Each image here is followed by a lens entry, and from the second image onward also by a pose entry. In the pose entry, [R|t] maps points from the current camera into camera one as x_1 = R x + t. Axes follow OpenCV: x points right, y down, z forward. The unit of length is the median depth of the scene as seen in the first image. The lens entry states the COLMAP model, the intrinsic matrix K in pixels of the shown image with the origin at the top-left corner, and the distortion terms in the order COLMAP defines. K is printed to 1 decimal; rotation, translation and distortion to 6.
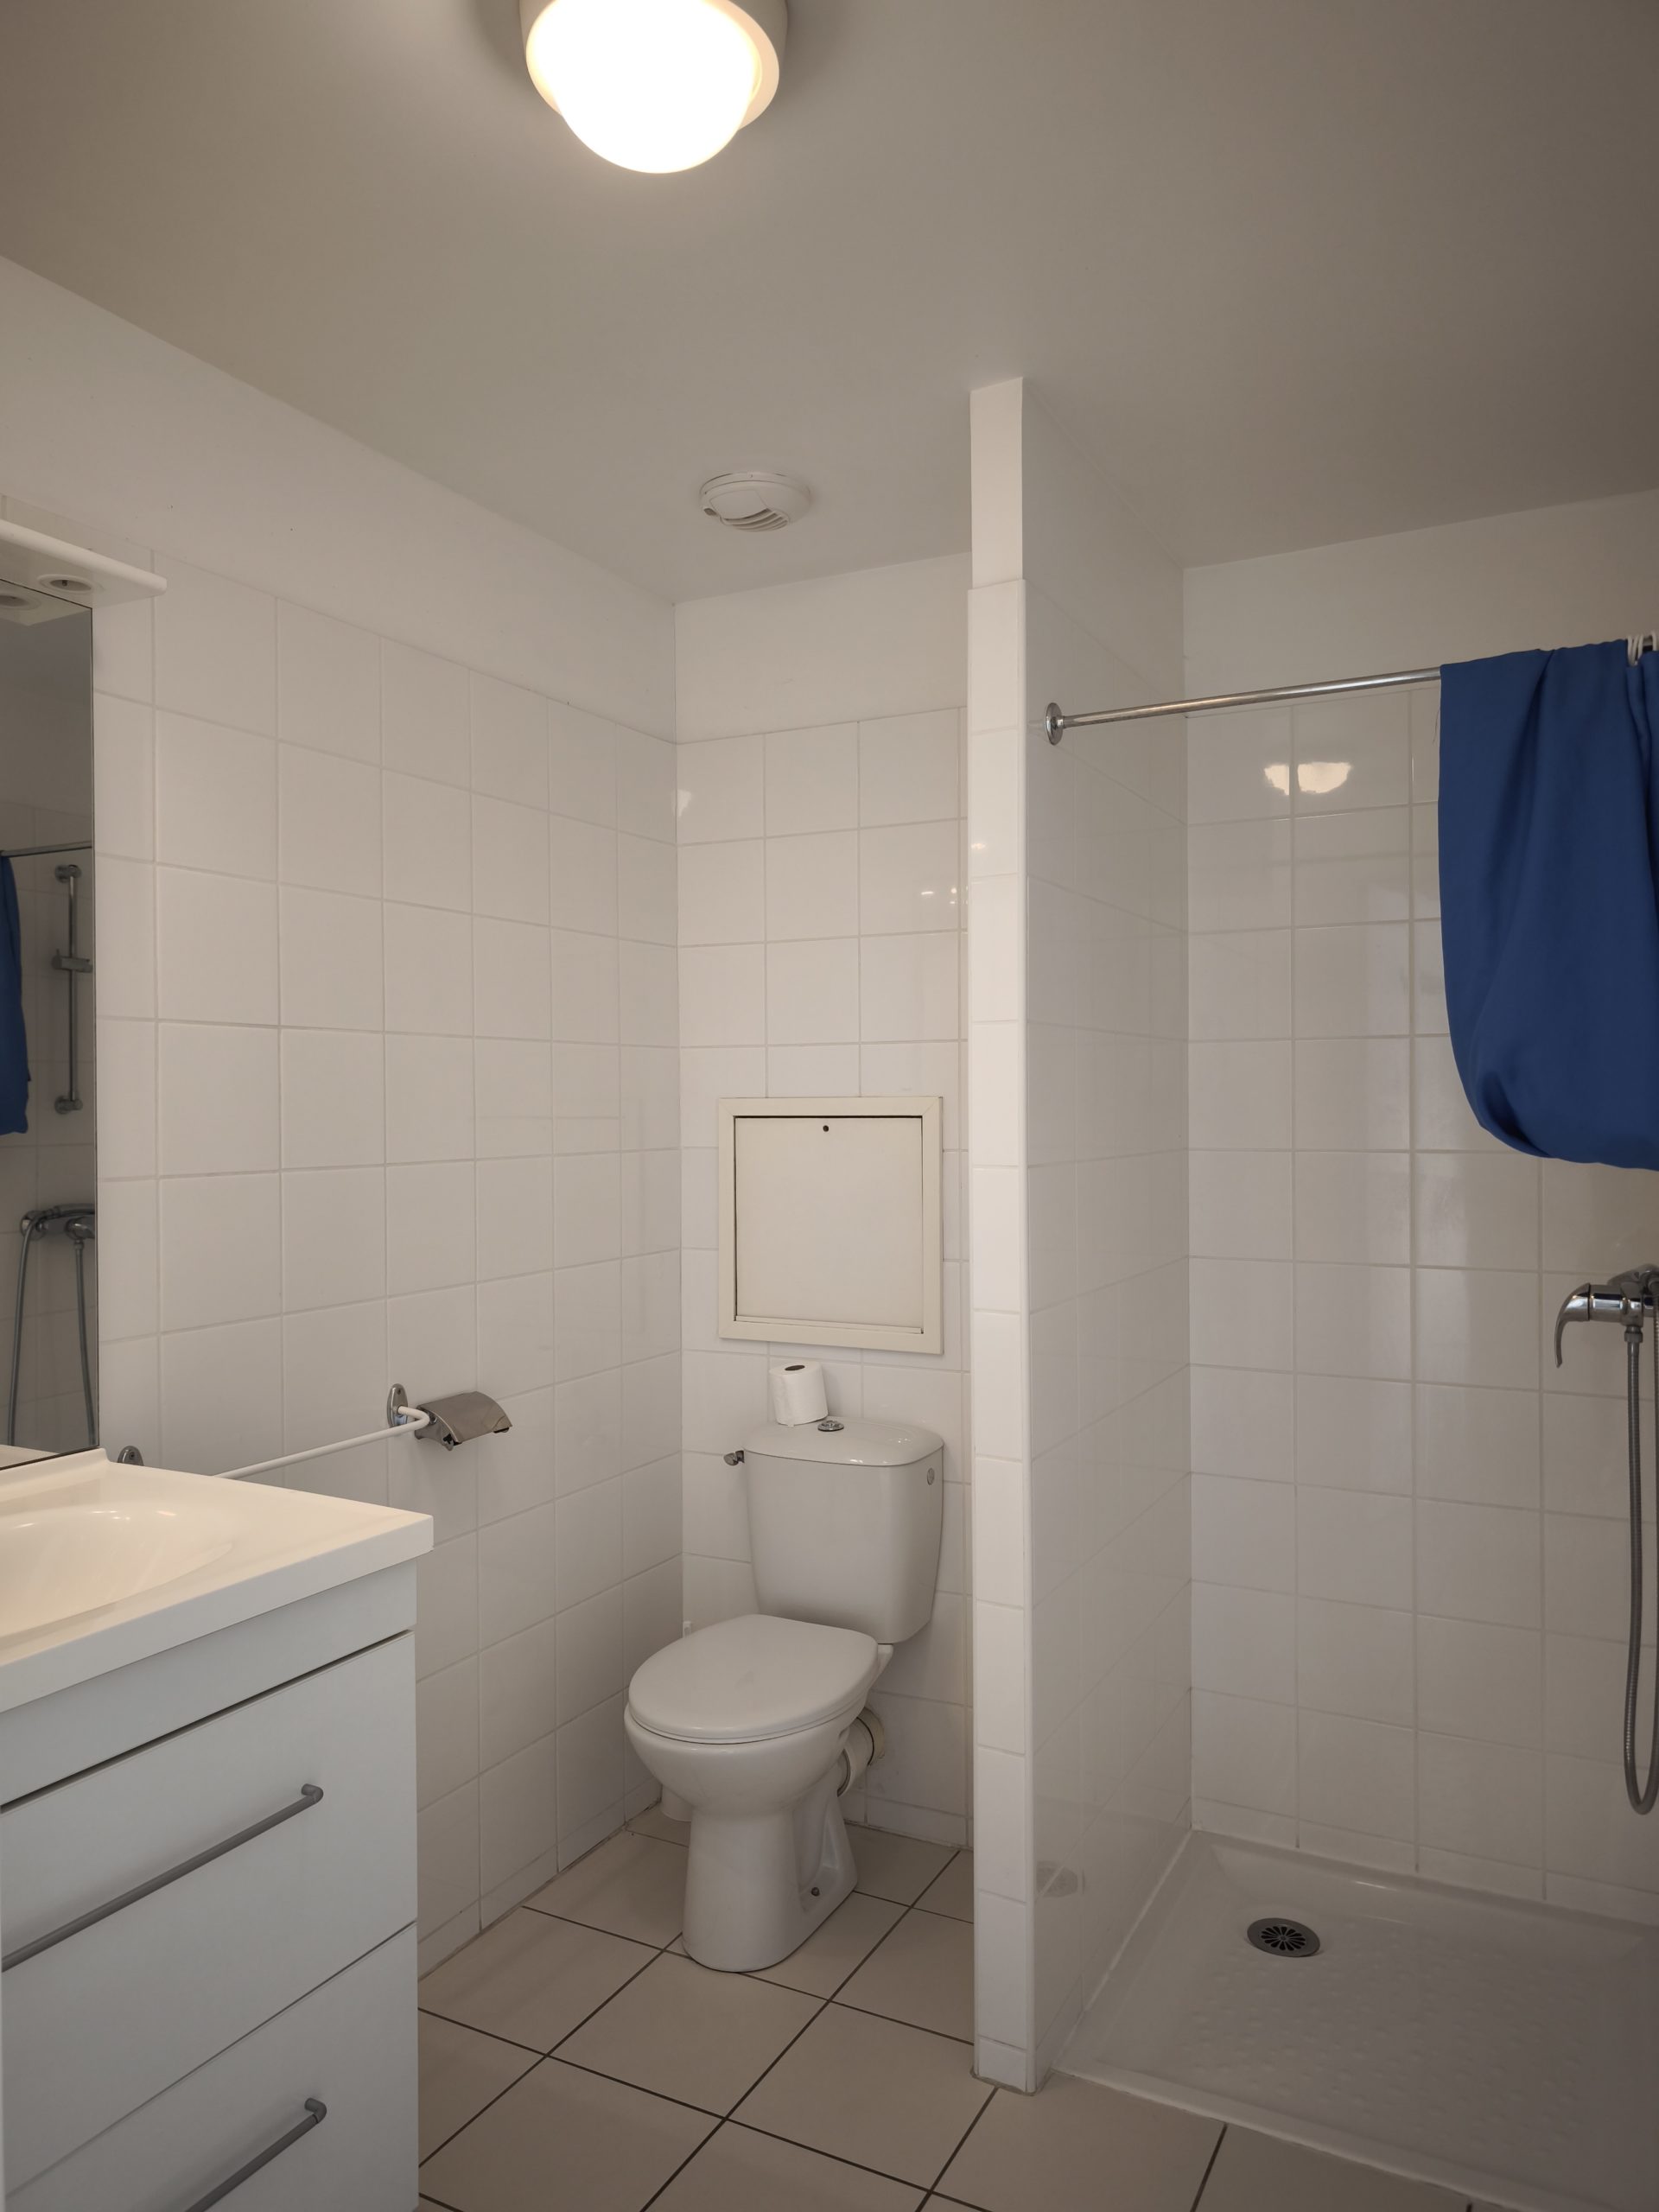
lens RADIAL K [[1512.2, 0, 831.3], [0, 1512.2, 1107.4], [0, 0, 1]] dist [0.007222, 0.003881]
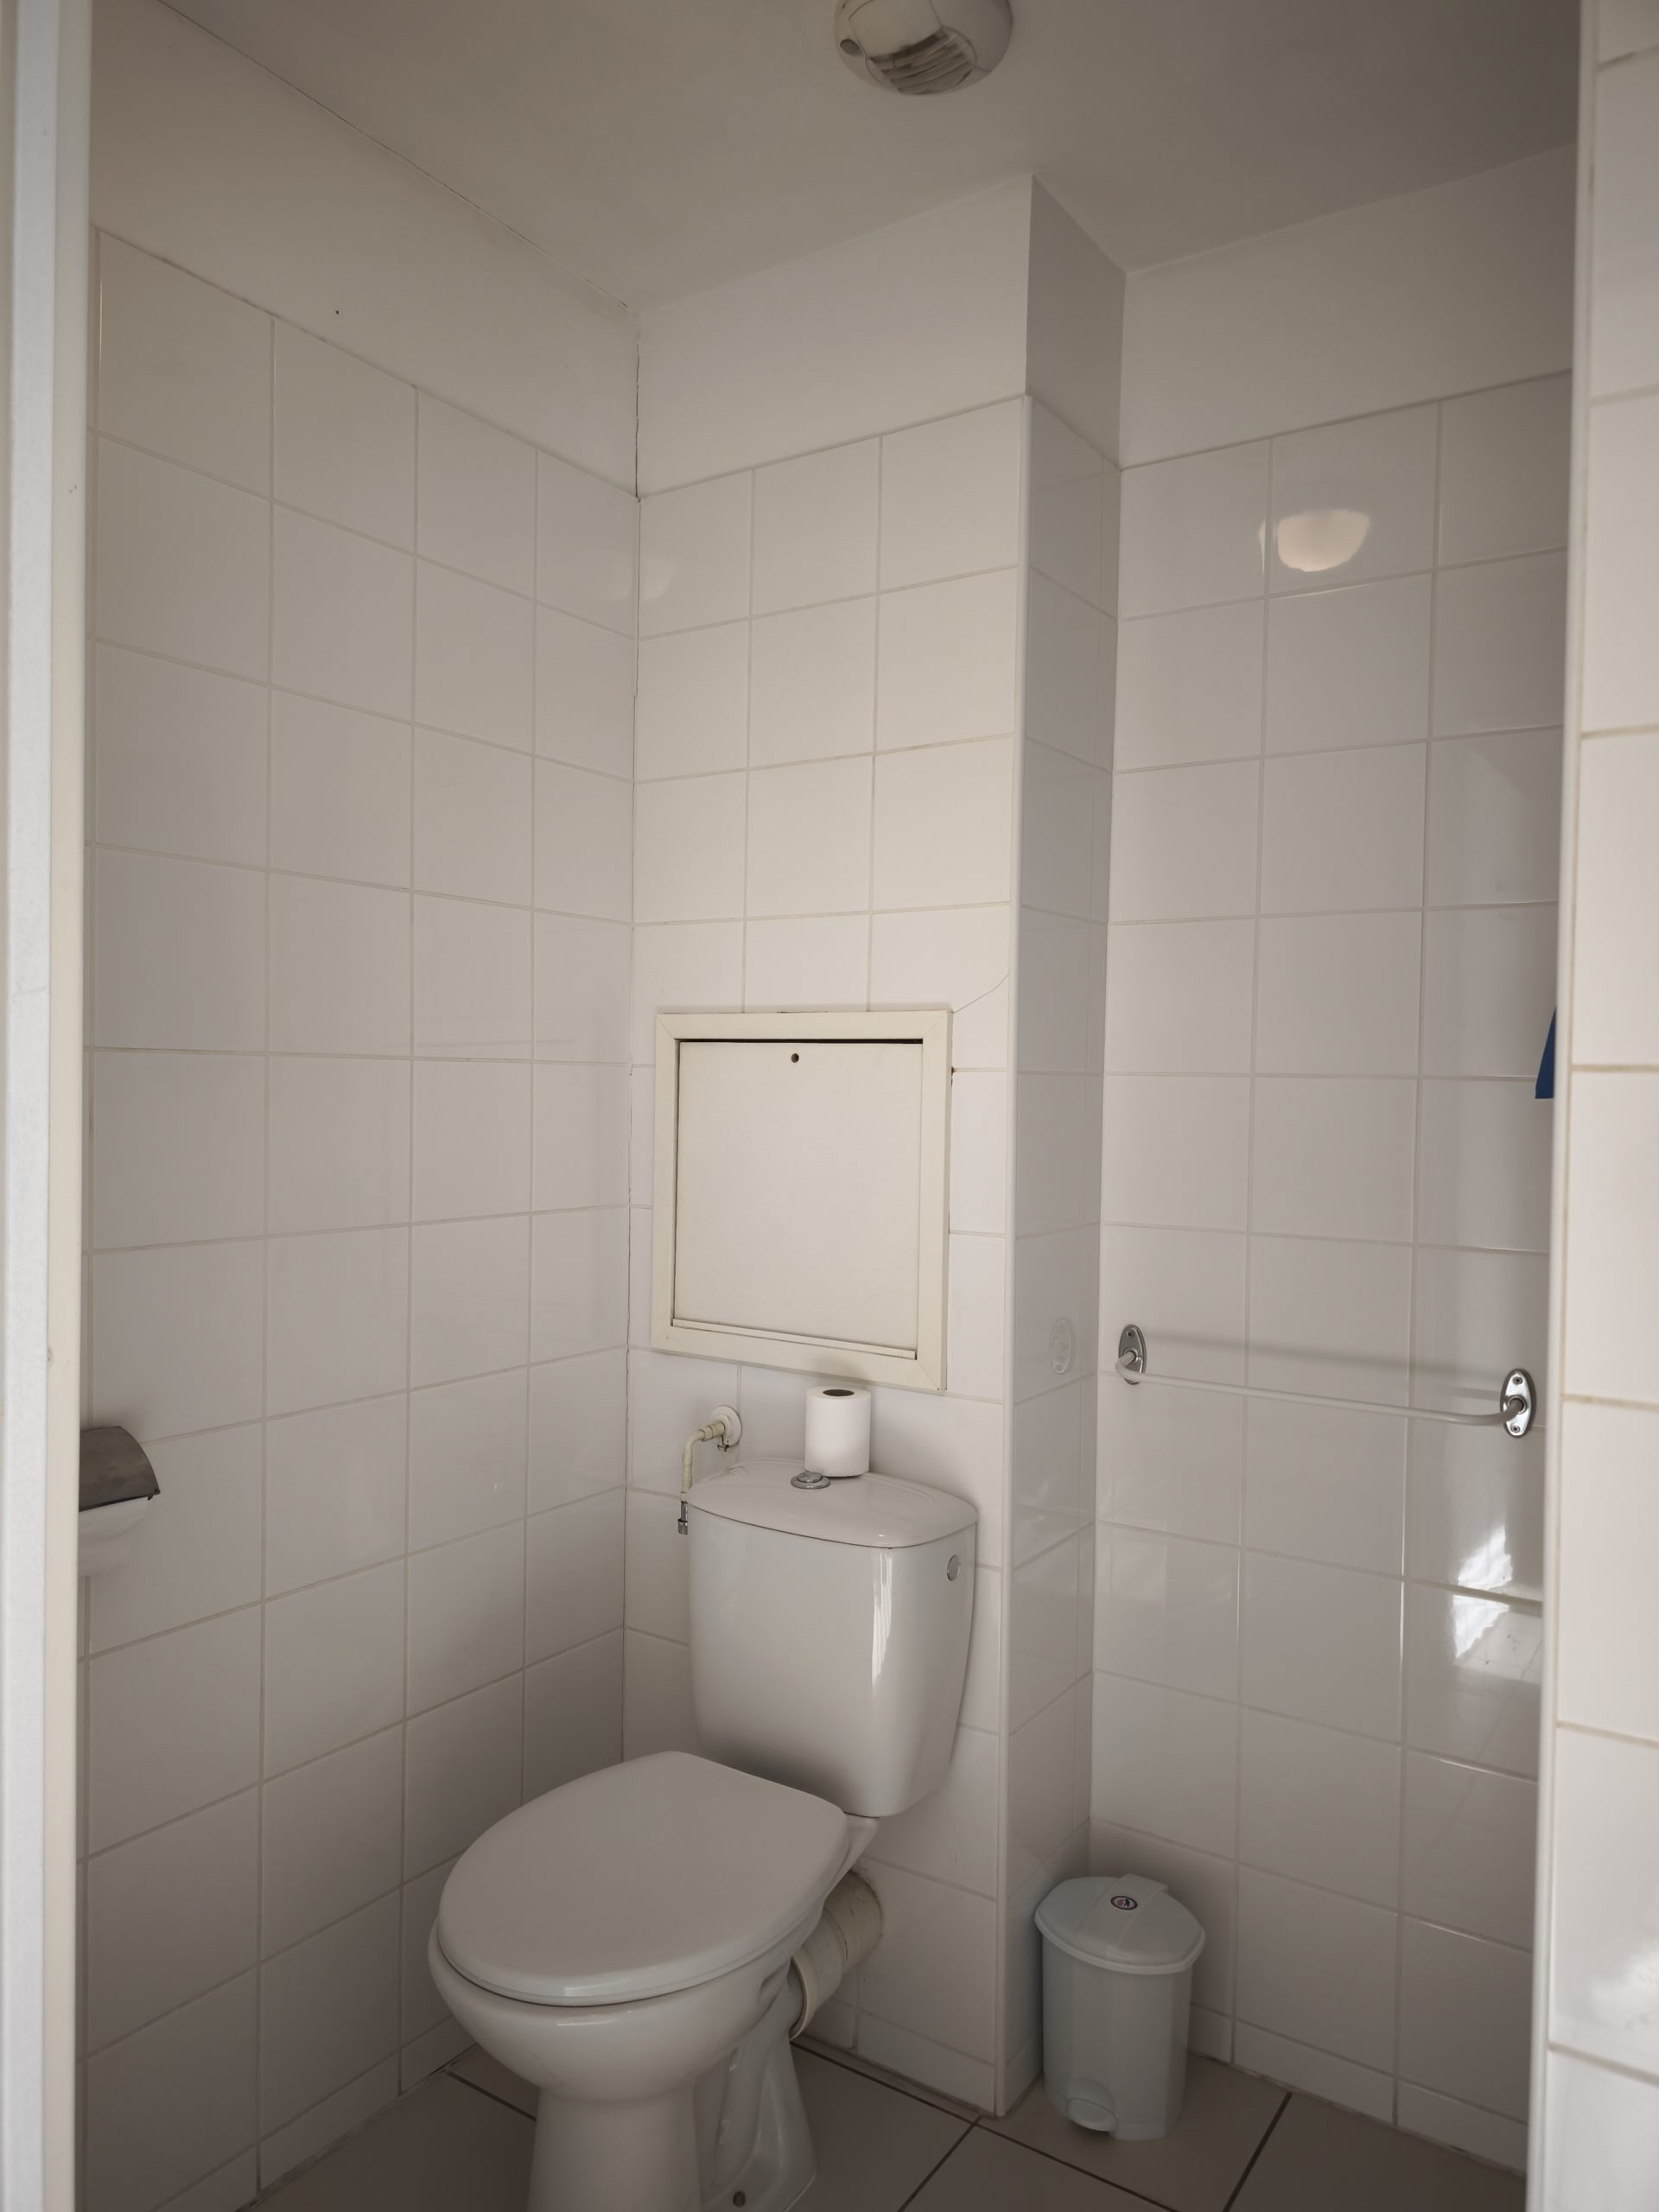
lens RADIAL K [[1512.2, 0, 827.2], [0, 1512.2, 1105.1], [0, 0, 1]] dist [0.007222, 0.003881]
pose [[0.994019, 0.028147, -0.105519, 0.081546], [-0.025539, 0.999336, 0.025986, 0.016997], [0.106181, -0.023136, 0.994078, 0.331995]]
